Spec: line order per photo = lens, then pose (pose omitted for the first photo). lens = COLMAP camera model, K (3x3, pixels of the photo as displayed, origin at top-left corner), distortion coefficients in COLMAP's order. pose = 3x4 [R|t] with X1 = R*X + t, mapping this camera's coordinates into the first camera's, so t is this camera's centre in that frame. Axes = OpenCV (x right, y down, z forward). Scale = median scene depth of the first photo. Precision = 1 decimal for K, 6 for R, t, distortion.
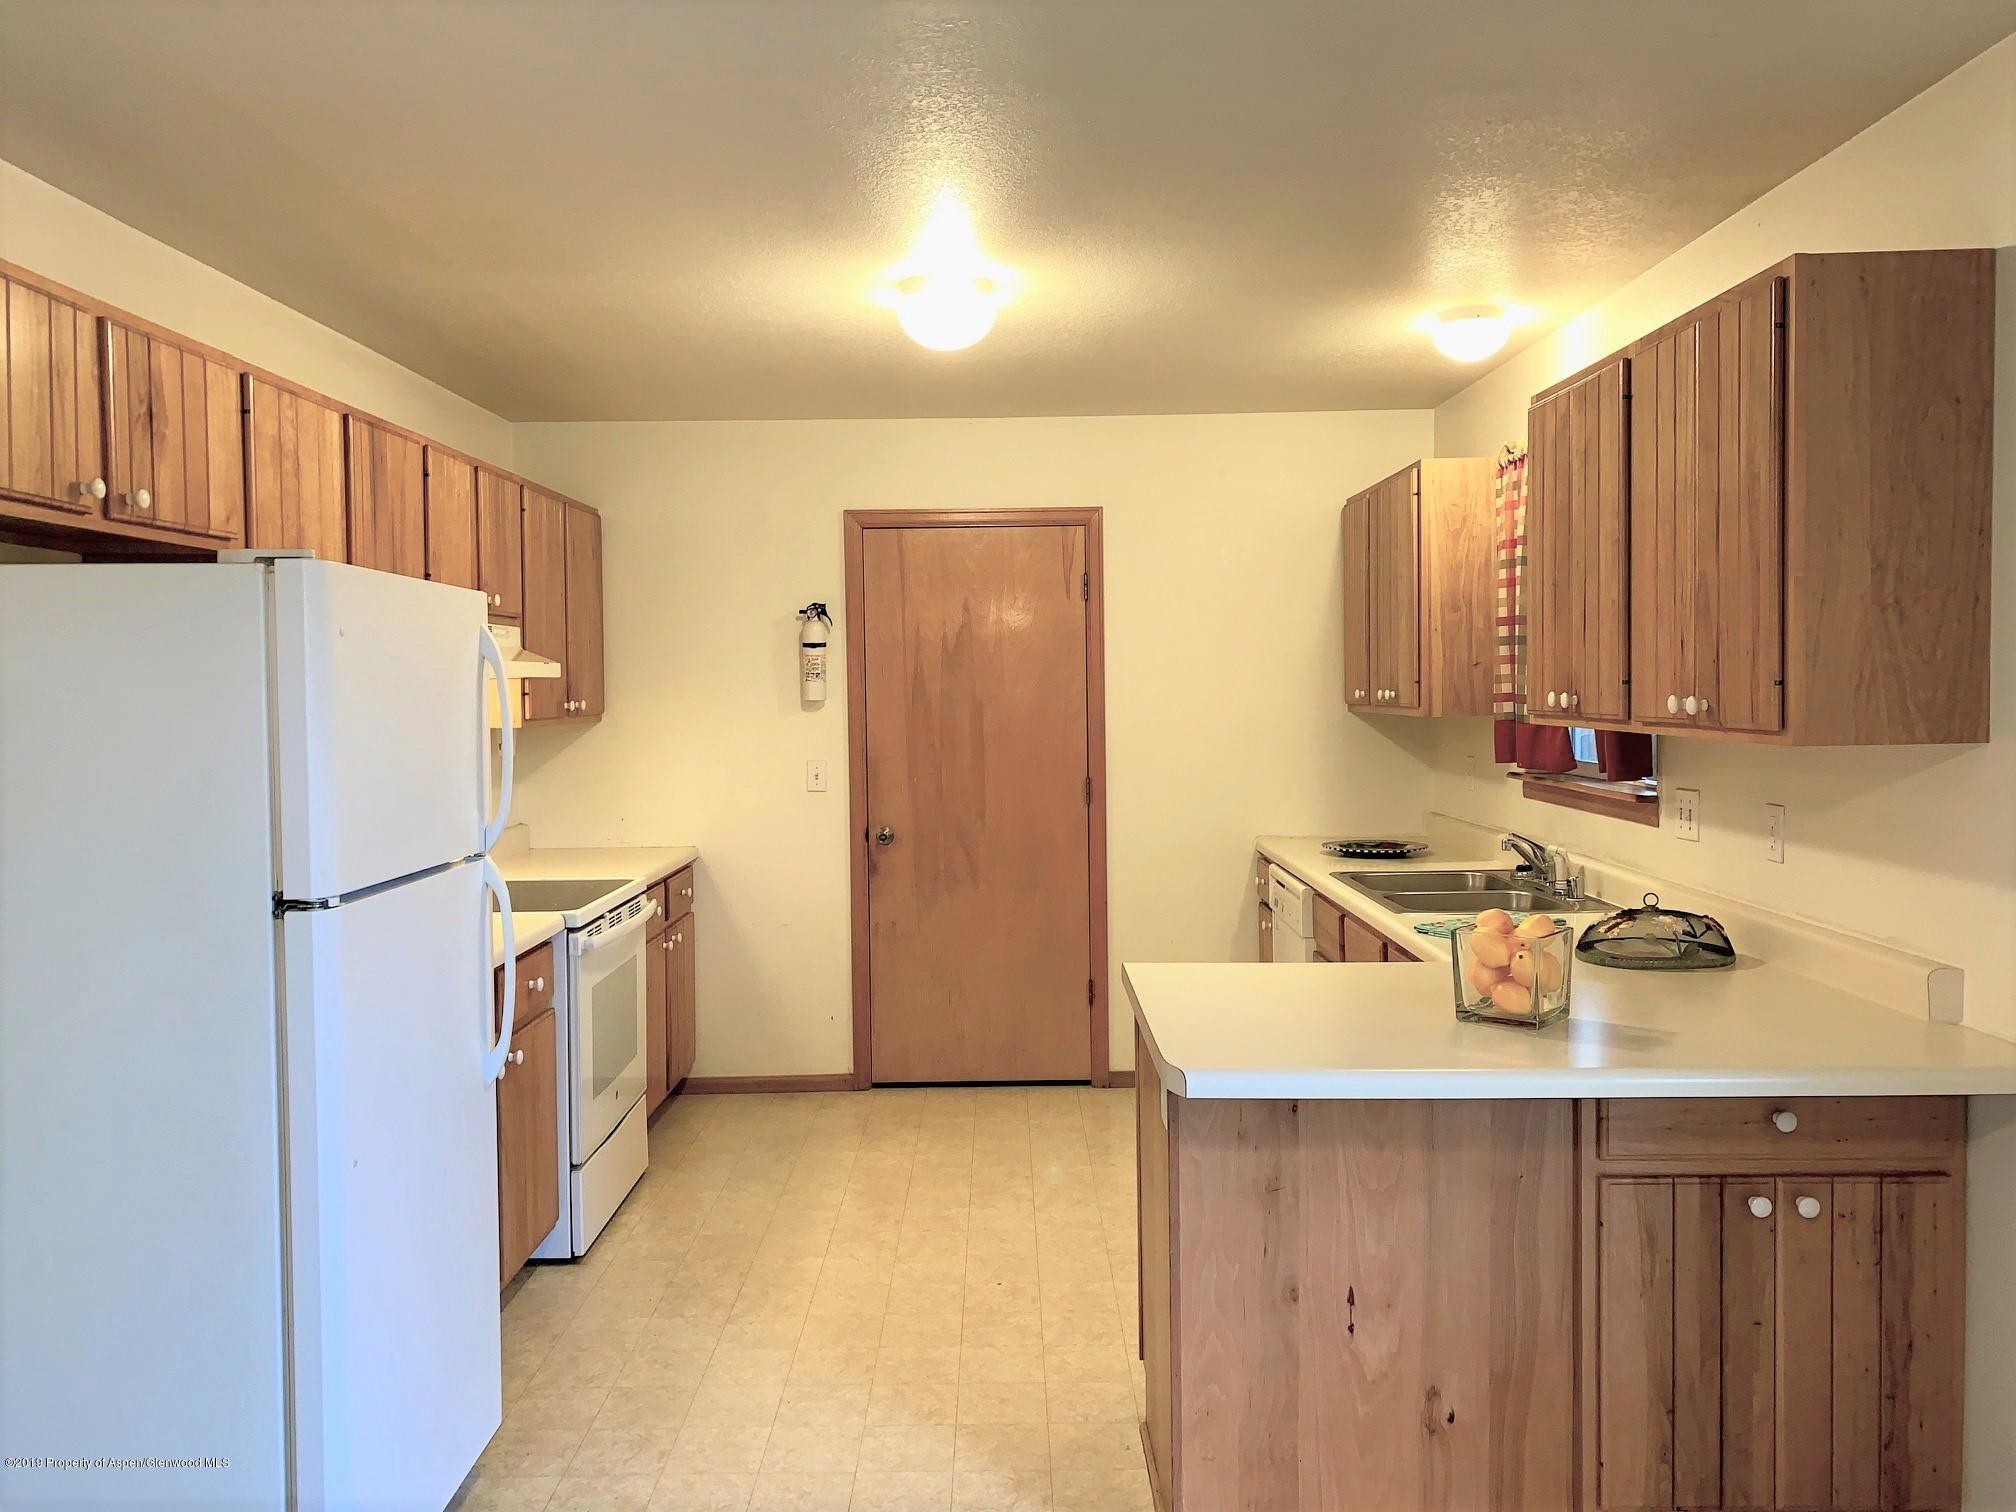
lens RADIAL K [[1535.9, 0, 1003.9], [0, 1535.9, 746.8], [0, 0, 1]] dist [0.004304, 0.006845]
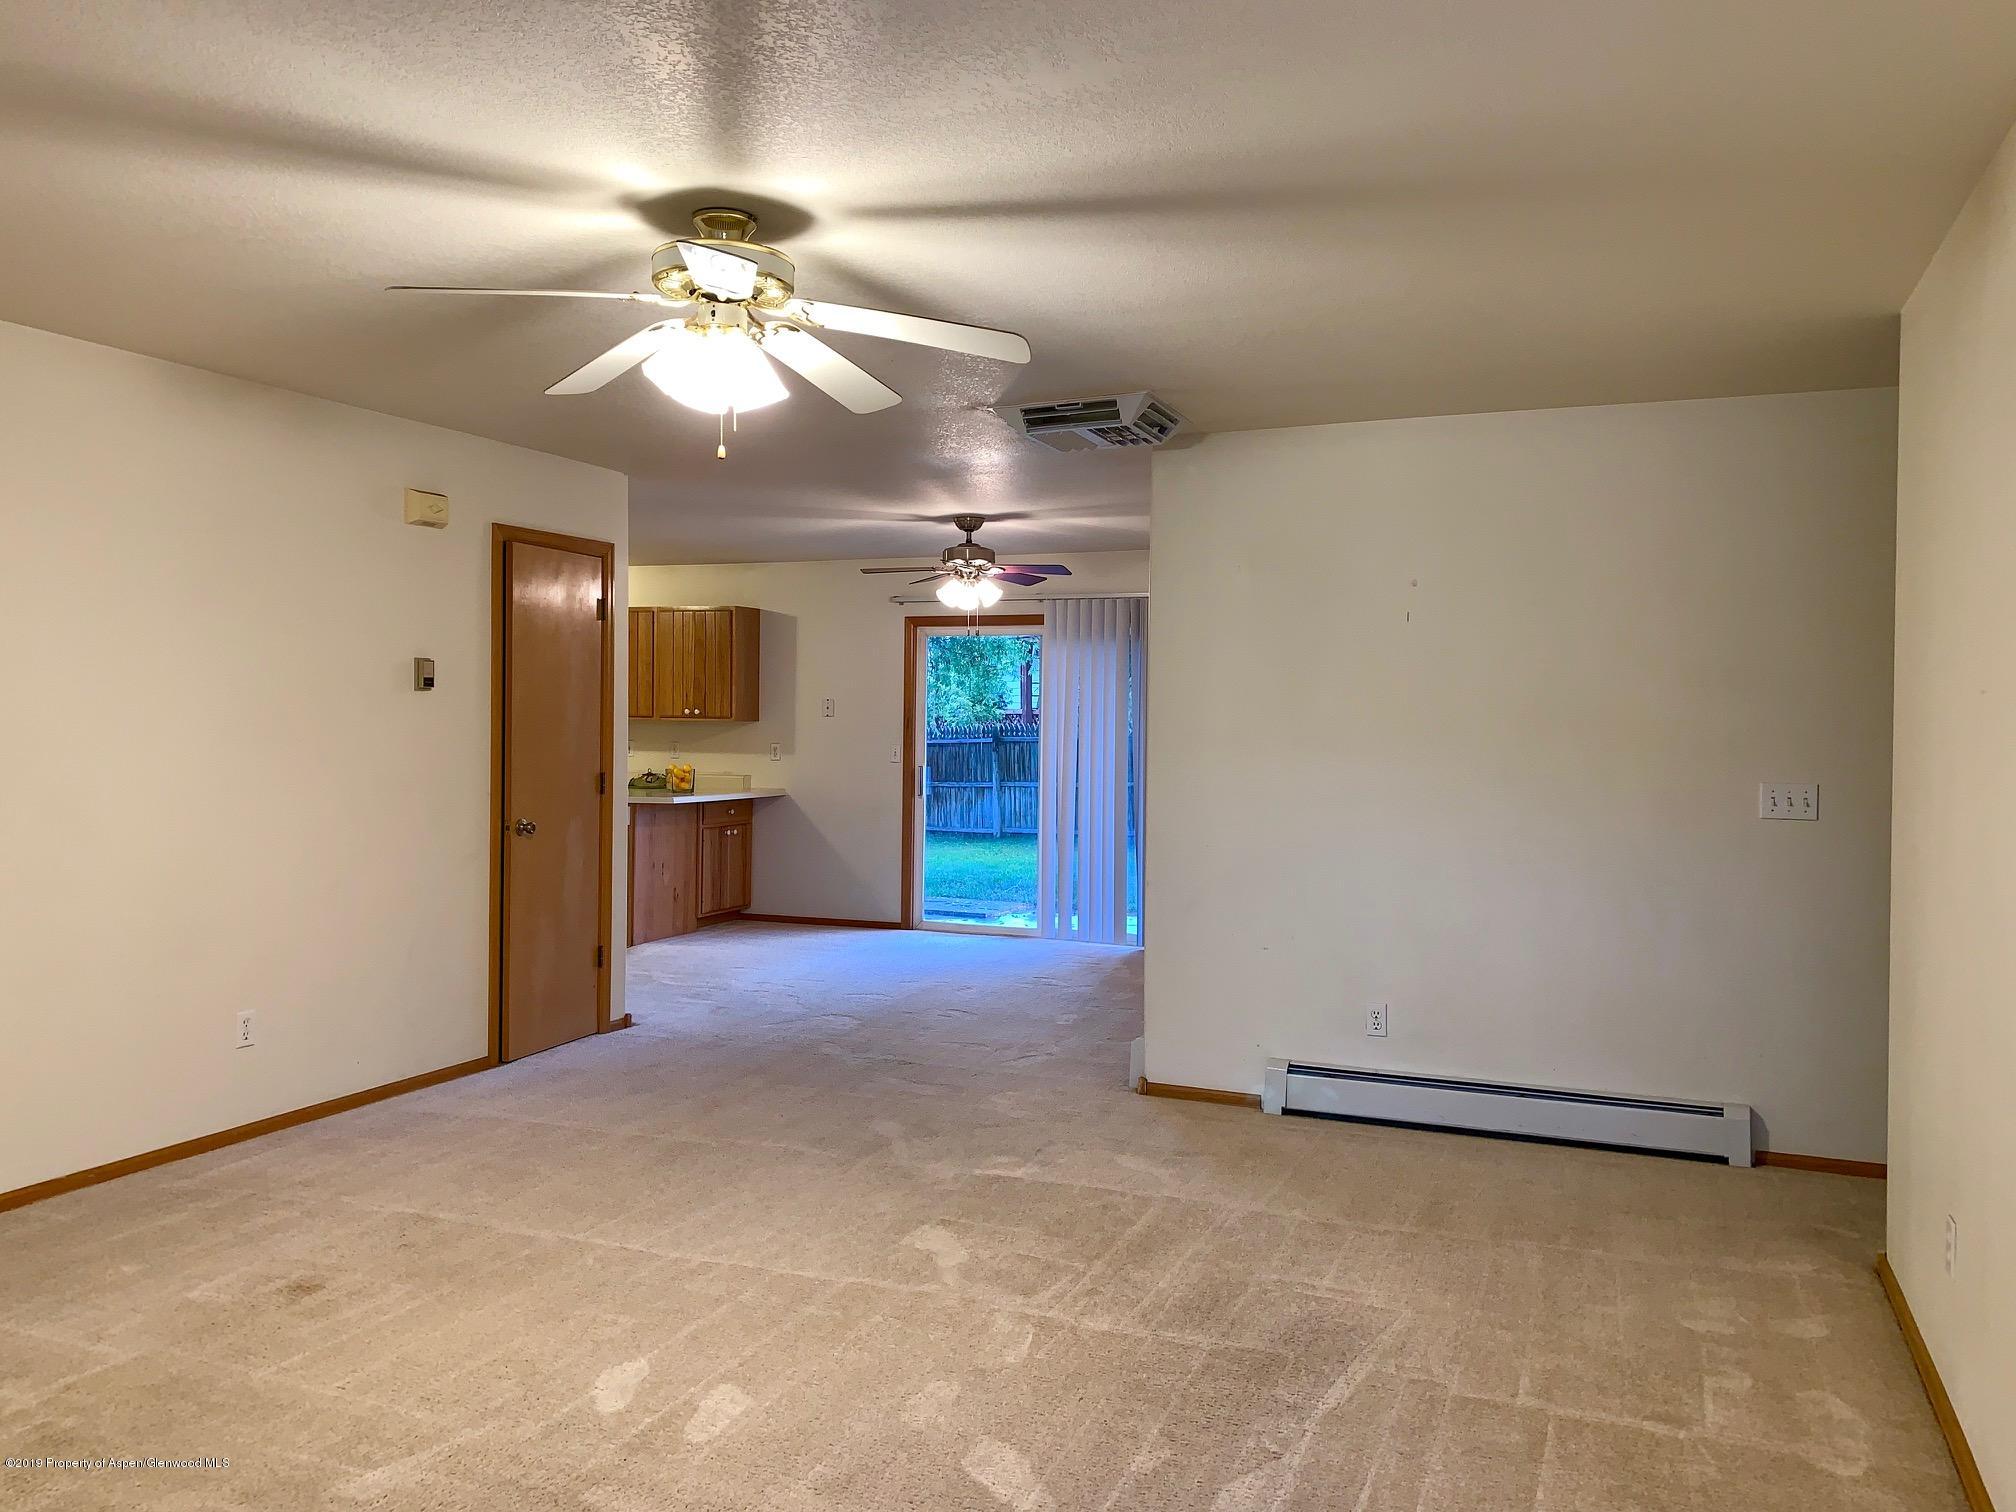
lens RADIAL K [[1535.9, 0, 1007.7], [0, 1535.9, 750.6], [0, 0, 1]] dist [0.004304, 0.006845]
pose [[0.370249, 0.001574, 0.928931, -3.008980], [0.023753, 0.999656, -0.011161, 0.140506], [-0.928629, 0.026197, 0.370084, -1.207653]]
